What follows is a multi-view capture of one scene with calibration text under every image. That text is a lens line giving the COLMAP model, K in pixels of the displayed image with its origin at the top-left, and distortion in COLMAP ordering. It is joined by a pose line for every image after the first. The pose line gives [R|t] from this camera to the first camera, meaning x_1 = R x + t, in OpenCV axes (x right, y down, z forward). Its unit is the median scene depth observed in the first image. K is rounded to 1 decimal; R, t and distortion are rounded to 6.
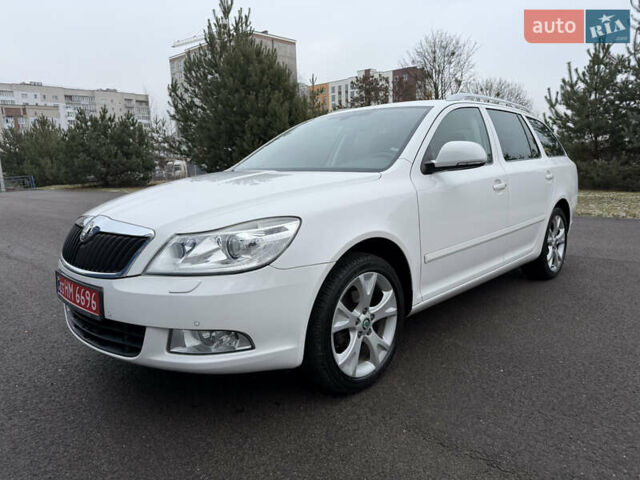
lens RADIAL K [[448.8, 0, 321.5], [0, 448.8, 241.6], [0, 0, 1]] dist [0.042539, -0.055166]
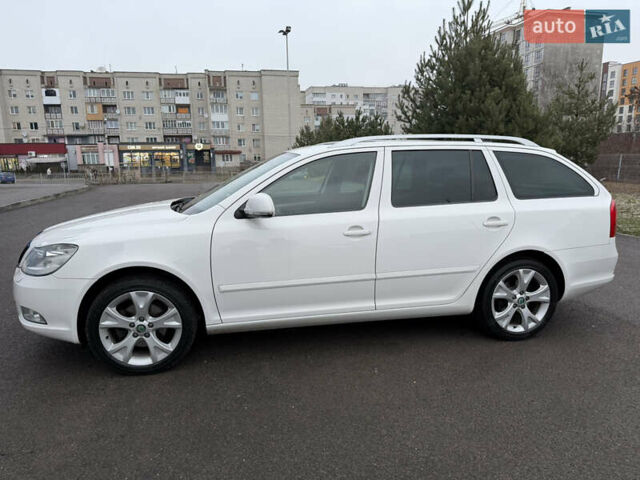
lens RADIAL K [[448.8, 0, 321.7], [0, 448.8, 244.9], [0, 0, 1]] dist [0.042539, -0.055166]
pose [[0.828341, 0.125877, -0.545900, 0.170778], [-0.112182, 0.991964, 0.058509, -0.028044], [0.548878, 0.012775, 0.835805, 0.021515]]
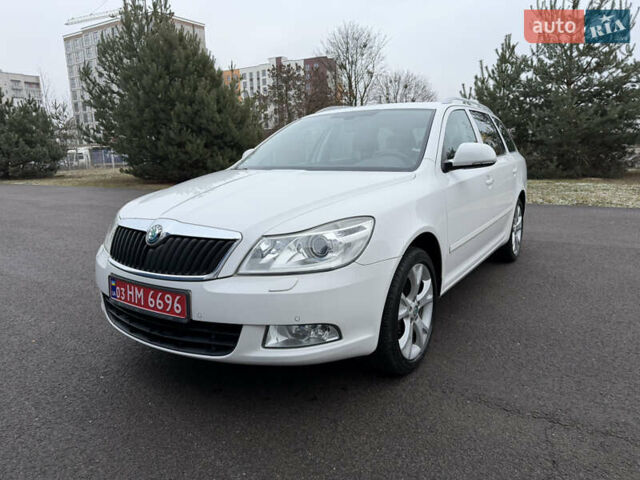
lens RADIAL K [[448.8, 0, 317.5], [0, 448.8, 237.8], [0, 0, 1]] dist [0.042539, -0.055166]
pose [[0.983768, -0.032511, 0.176473, -0.044320], [0.029502, 0.999372, 0.019645, -0.003296], [-0.177001, -0.014120, 0.984109, -0.005625]]
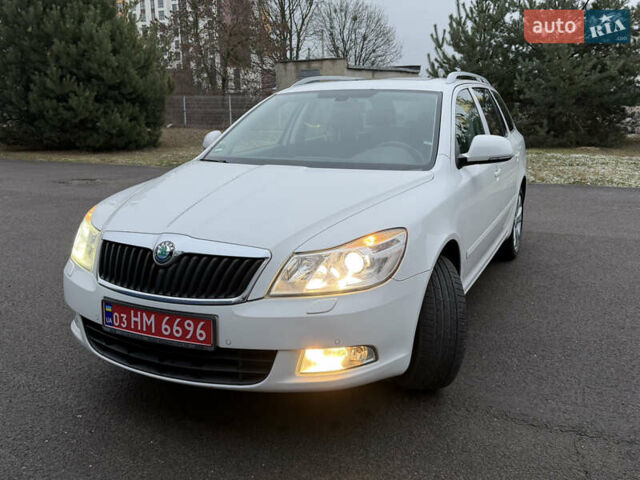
lens RADIAL K [[597.1, 0, 321.6], [0, 597.1, 245.0], [0, 0, 1]] dist [0.023364, 0.000000]
pose [[0.949471, -0.058461, 0.308363, -0.076392], [0.038846, 0.996834, 0.069374, -0.014053], [-0.311443, -0.053890, 0.948736, -0.026379]]
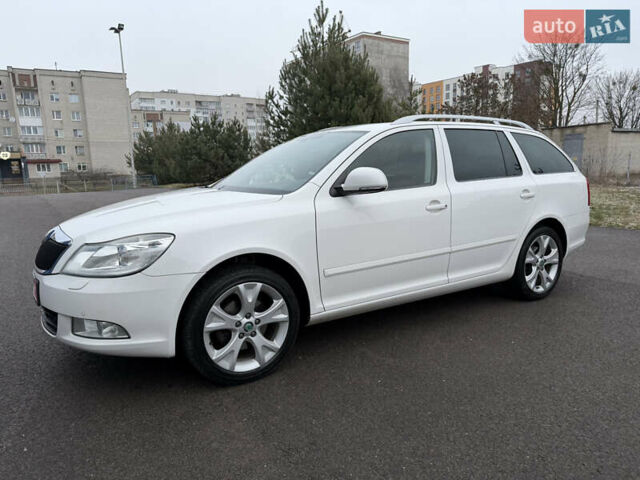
lens RADIAL K [[448.8, 0, 322.9], [0, 448.8, 241.2], [0, 0, 1]] dist [0.042539, -0.055166]
pose [[0.972054, 0.045318, -0.230343, 0.073776], [-0.045502, 0.998954, 0.004517, -0.007066], [0.230306, 0.006090, 0.973099, -0.011989]]
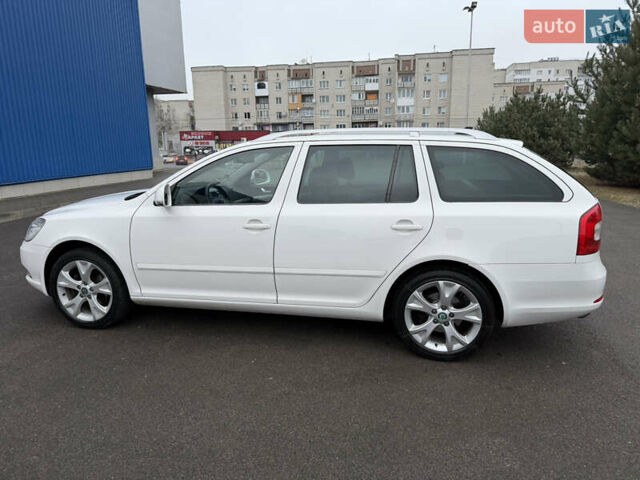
lens RADIAL K [[448.8, 0, 320.9], [0, 448.8, 242.4], [0, 0, 1]] dist [0.042539, -0.055166]
pose [[0.535803, 0.201805, -0.819872, 0.258907], [-0.153891, 0.978094, 0.140179, -0.049357], [0.830200, 0.051063, 0.555122, 0.106588]]
